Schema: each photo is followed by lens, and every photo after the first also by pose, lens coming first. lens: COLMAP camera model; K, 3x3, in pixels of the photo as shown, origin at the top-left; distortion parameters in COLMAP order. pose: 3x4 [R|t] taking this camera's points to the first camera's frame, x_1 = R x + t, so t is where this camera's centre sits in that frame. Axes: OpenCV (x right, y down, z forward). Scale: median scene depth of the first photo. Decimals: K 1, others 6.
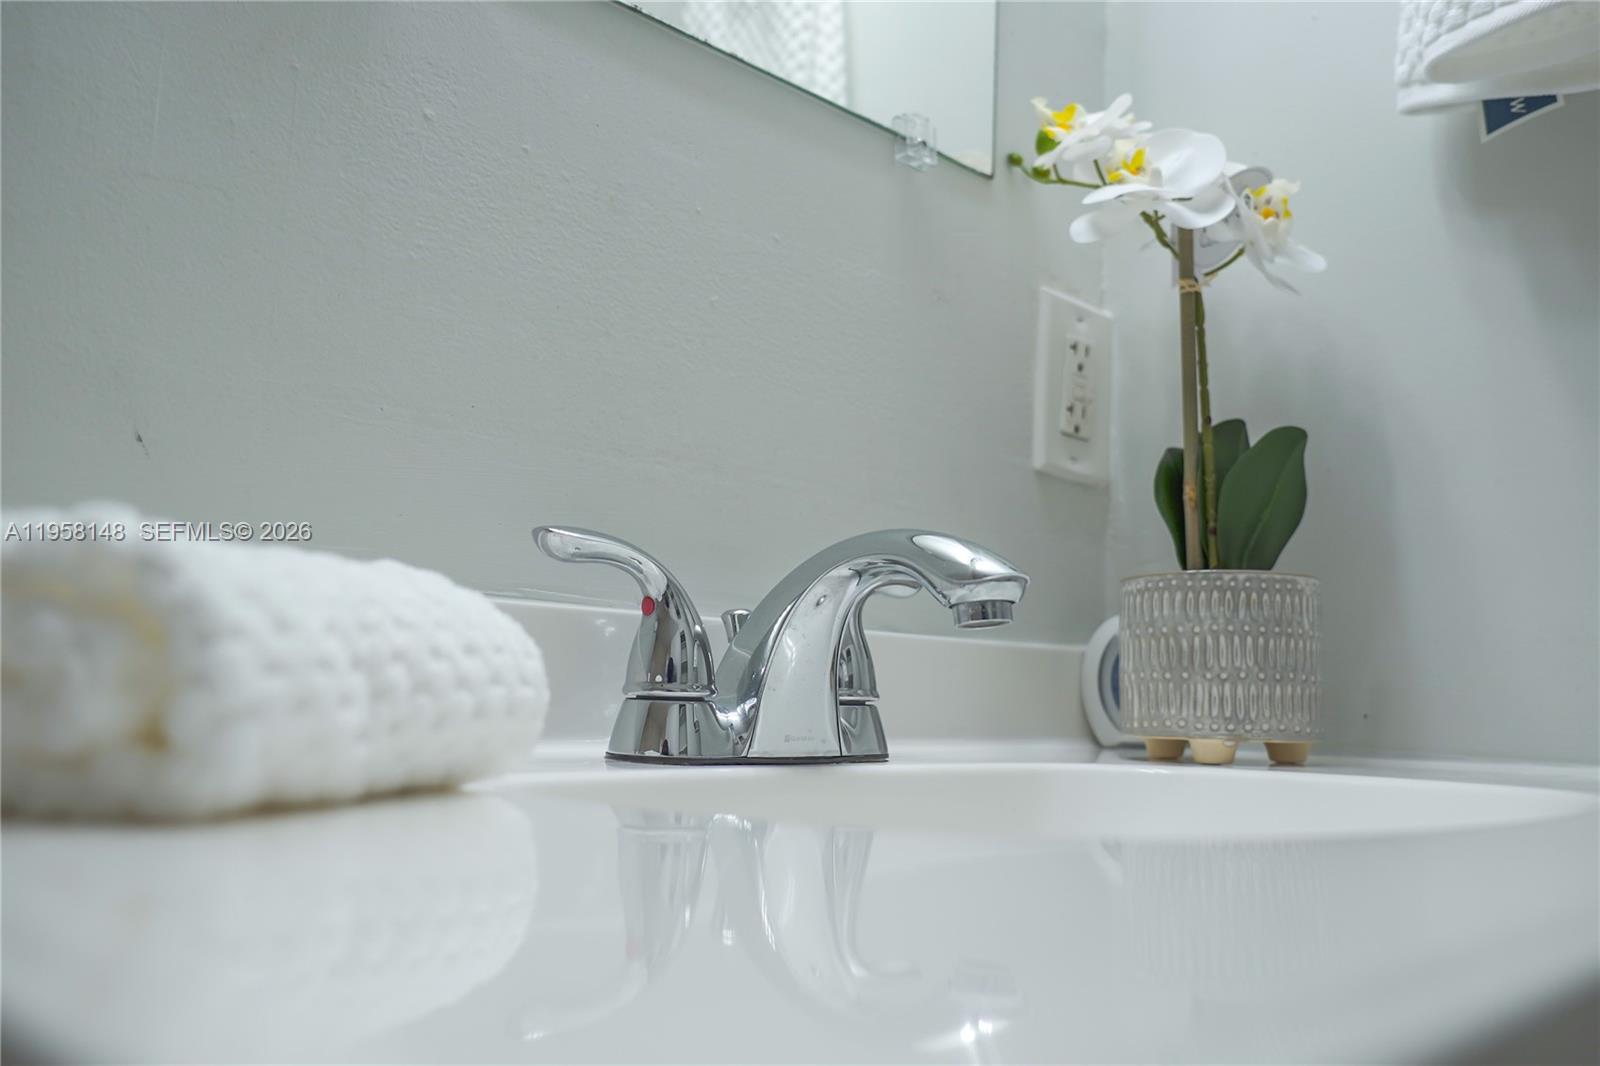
lens RADIAL K [[1357.0, 0, 800.0], [0, 1357.0, 533.0], [0, 0, 1]] dist [-0.002623, -0.000160]
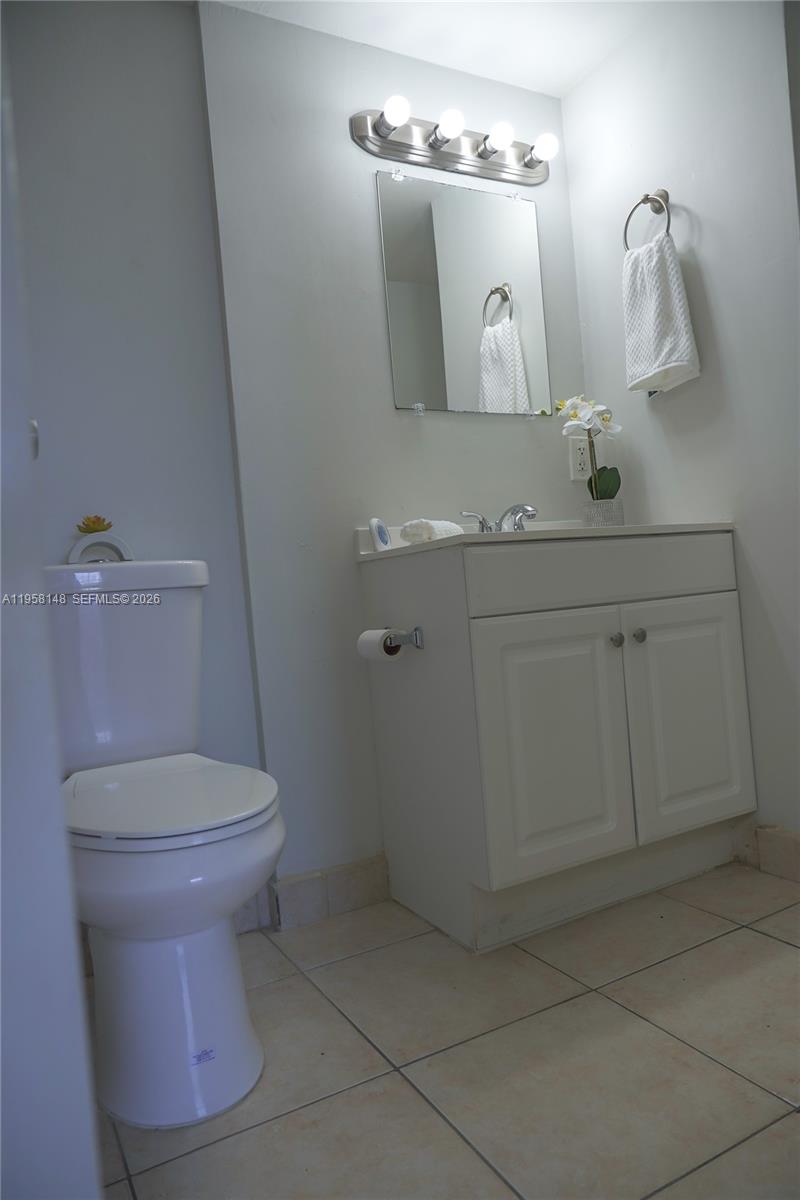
lens RADIAL K [[836.8, 0, 400.0], [0, 836.8, 600.0], [0, 0, 1]] dist [0.003082, 0.004082]
pose [[0.954955, -0.108619, -0.276158, 0.479925], [0.143566, 0.983553, 0.109598, -0.059612], [0.259711, -0.144308, 0.954843, -2.400716]]
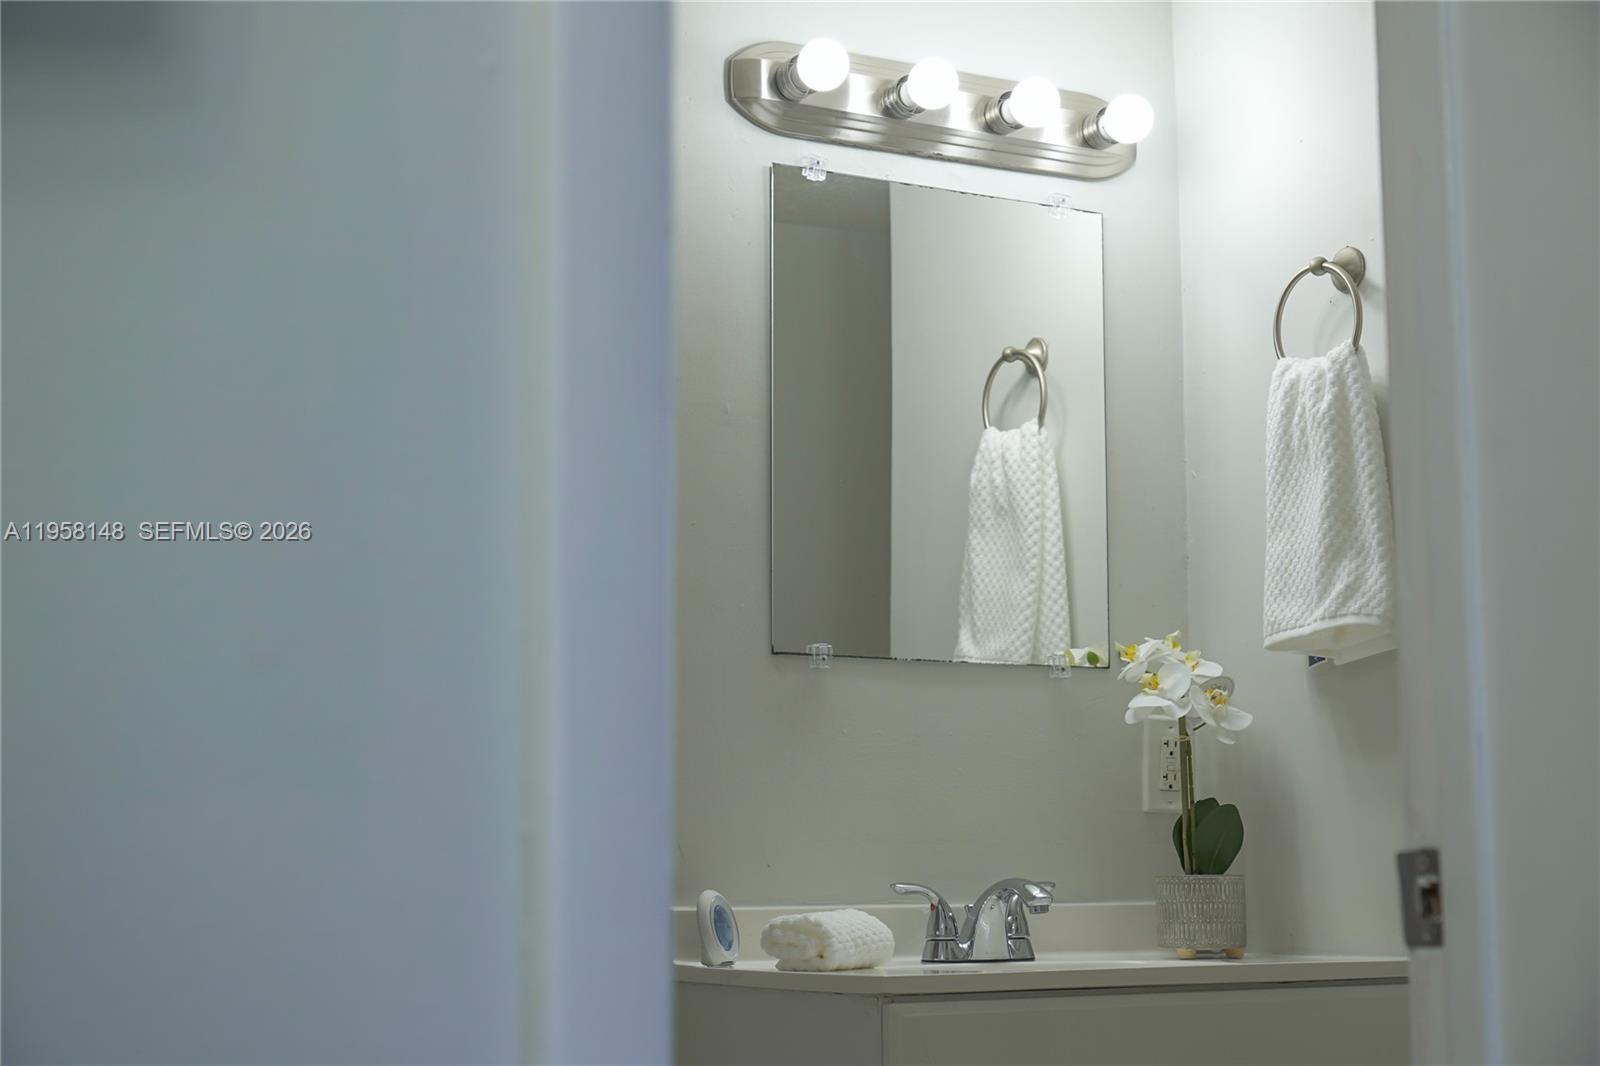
lens RADIAL K [[2599.9, 0, 795.1], [0, 2599.9, 538.3], [0, 0, 1]] dist [0.005482, -0.036729]
pose [[0.967017, -0.066159, -0.245968, 0.879500], [0.063548, 0.997806, -0.018545, -0.557703], [0.246655, 0.002302, 0.969101, -3.819366]]
